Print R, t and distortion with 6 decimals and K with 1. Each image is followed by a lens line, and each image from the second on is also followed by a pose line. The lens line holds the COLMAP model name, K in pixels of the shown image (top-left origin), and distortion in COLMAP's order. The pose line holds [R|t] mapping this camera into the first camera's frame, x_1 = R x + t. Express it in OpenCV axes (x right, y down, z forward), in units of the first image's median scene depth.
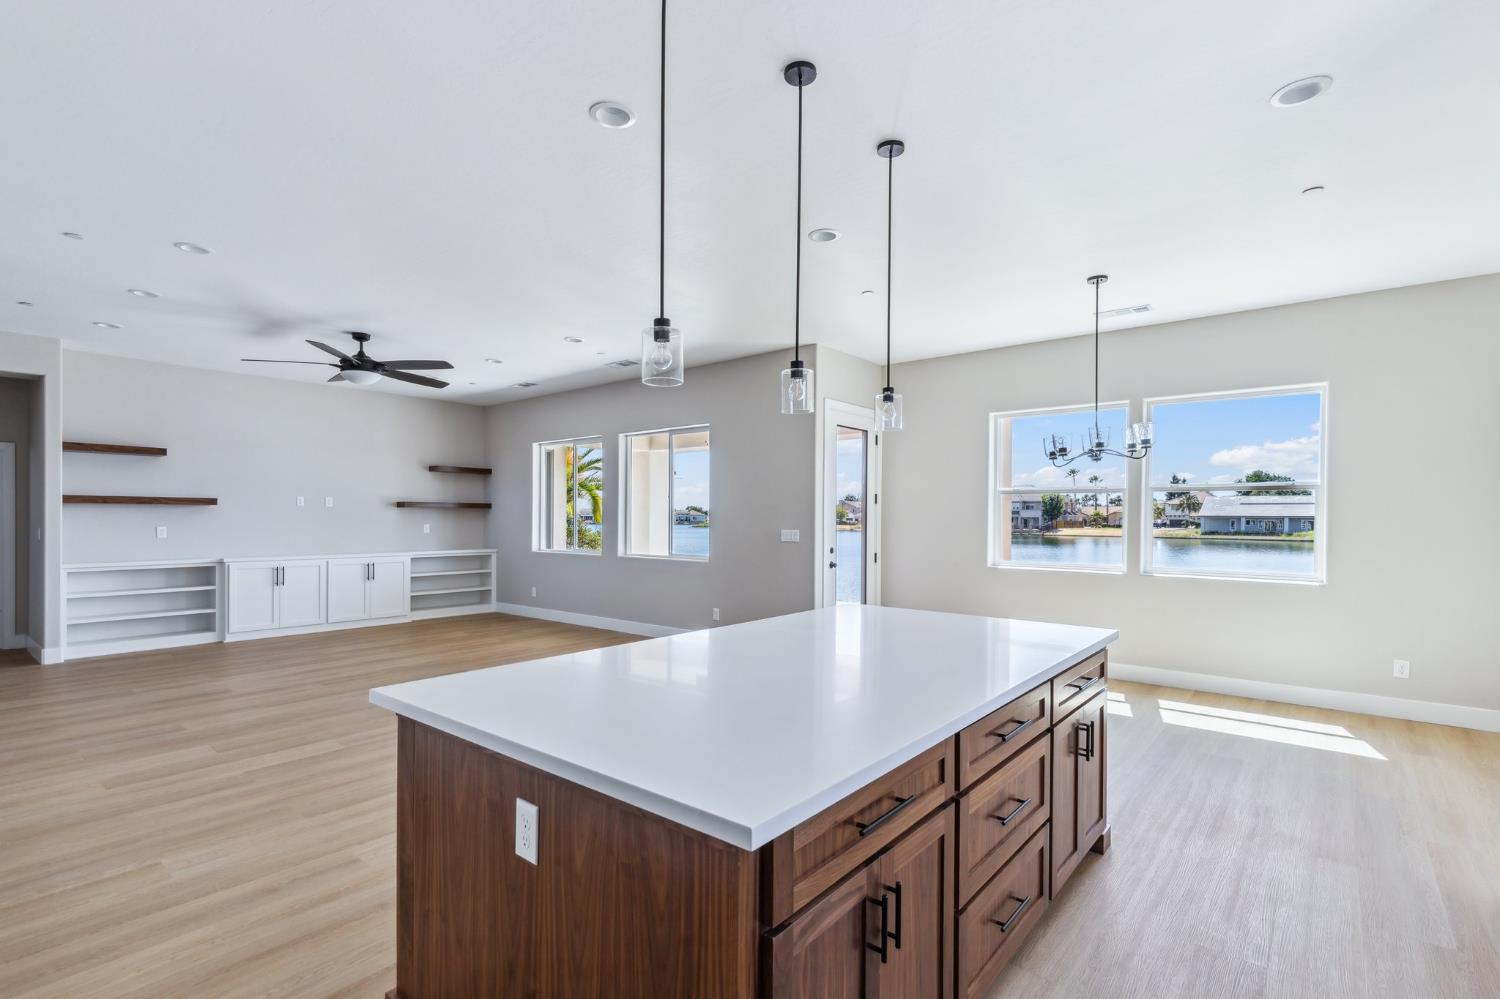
lens RADIAL K [[690.1, 0, 765.6], [0, 690.1, 518.5], [0, 0, 1]] dist [0.002560, 0.000264]
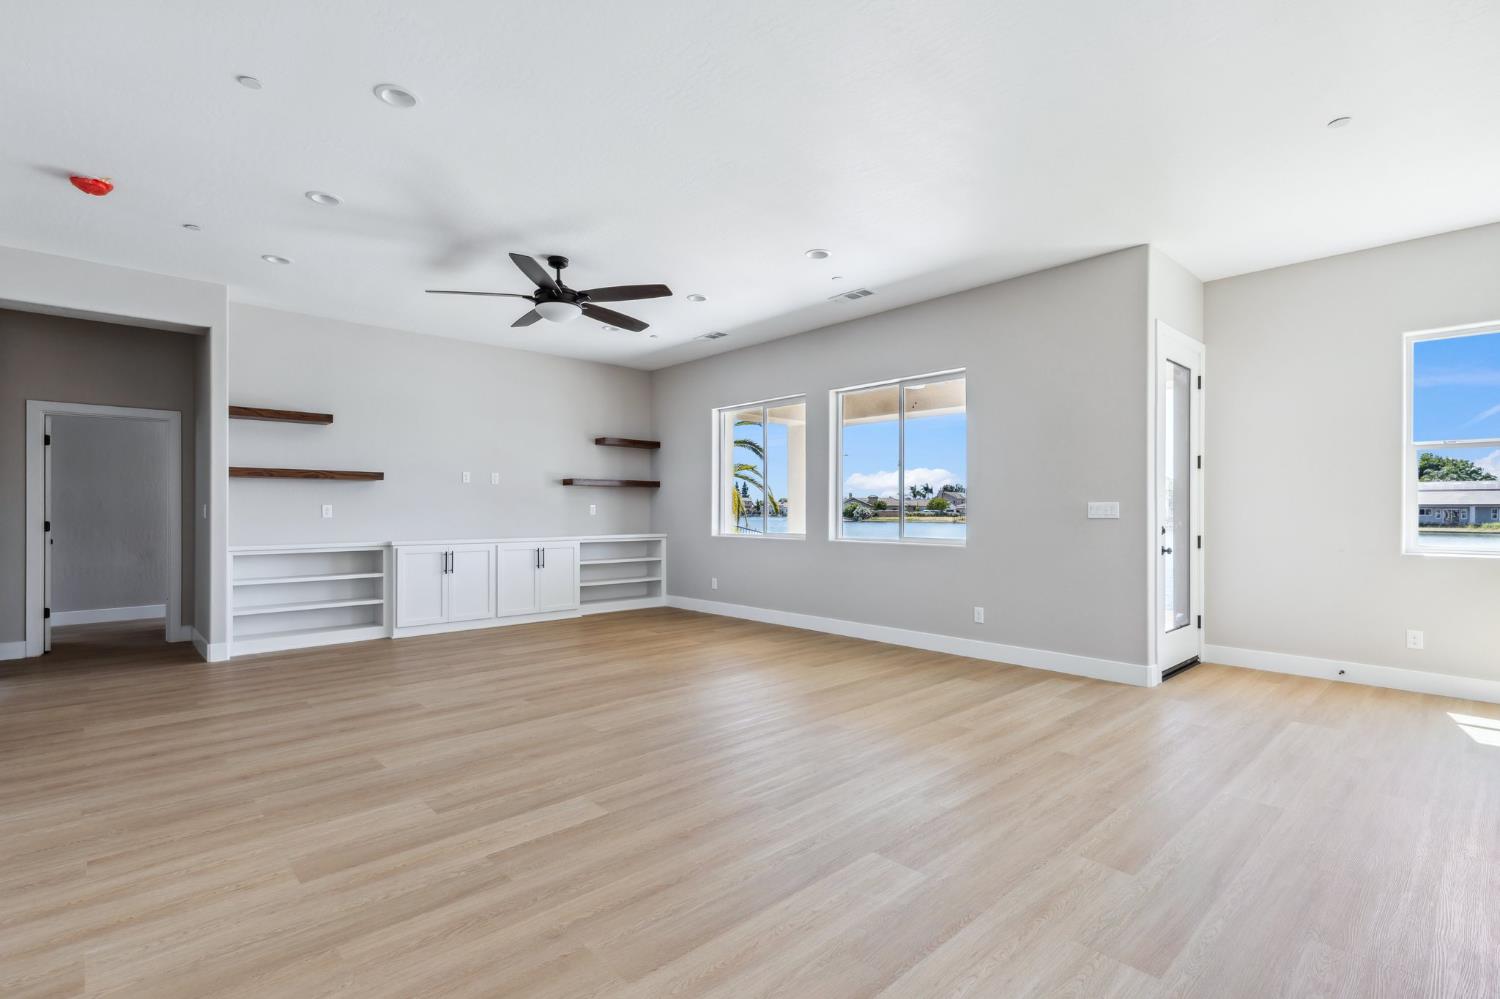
lens RADIAL K [[703.7, 0, 760.3], [0, 703.7, 505.7], [0, 0, 1]] dist [0.000229, 0.000542]
pose [[0.990280, -0.006161, -0.138951, -0.202643], [0.005140, 0.999957, -0.007707, 0.022394], [0.138993, 0.006918, 0.990269, 0.190001]]
